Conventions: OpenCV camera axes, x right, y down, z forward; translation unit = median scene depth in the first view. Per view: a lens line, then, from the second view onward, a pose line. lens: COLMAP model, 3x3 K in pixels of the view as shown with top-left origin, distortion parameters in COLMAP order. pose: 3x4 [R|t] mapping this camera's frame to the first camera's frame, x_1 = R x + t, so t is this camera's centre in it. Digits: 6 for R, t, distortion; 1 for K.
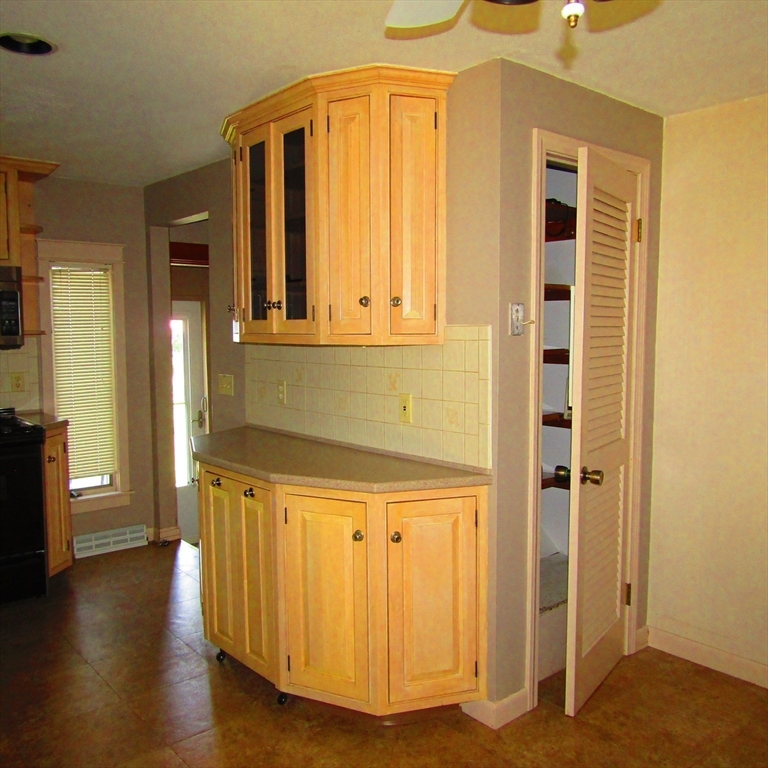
lens RADIAL K [[731.3, 0, 384.0], [0, 731.3, 384.0], [0, 0, 1]] dist [-0.010459, 0.006368]
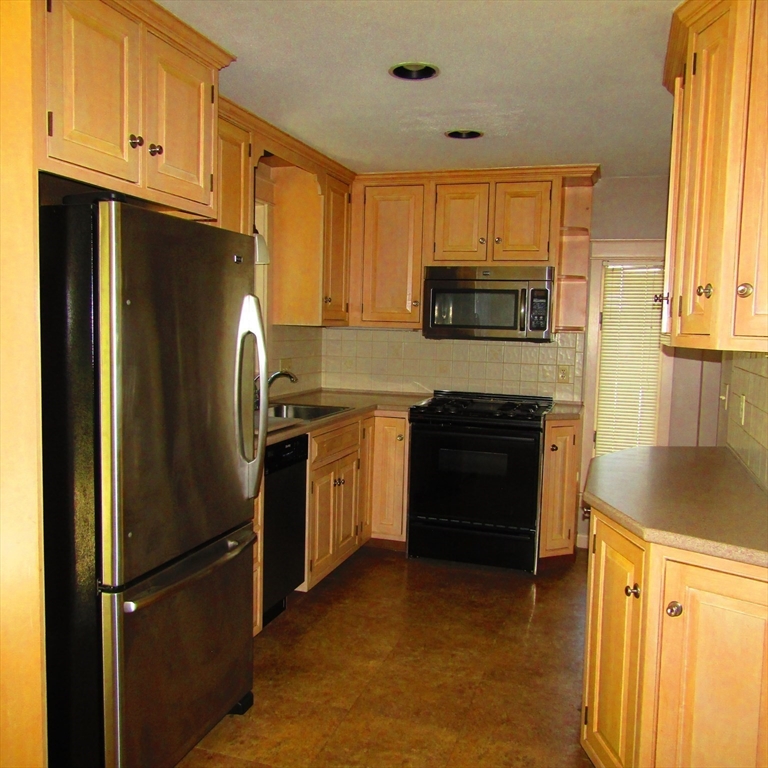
lens RADIAL K [[731.3, 0, 384.0], [0, 731.3, 384.0], [0, 0, 1]] dist [-0.010459, 0.006368]
pose [[0.524643, 0.091509, -0.846390, 0.304176], [-0.098744, 0.994037, 0.046265, -0.013552], [0.845576, 0.059303, 0.530550, 0.226354]]
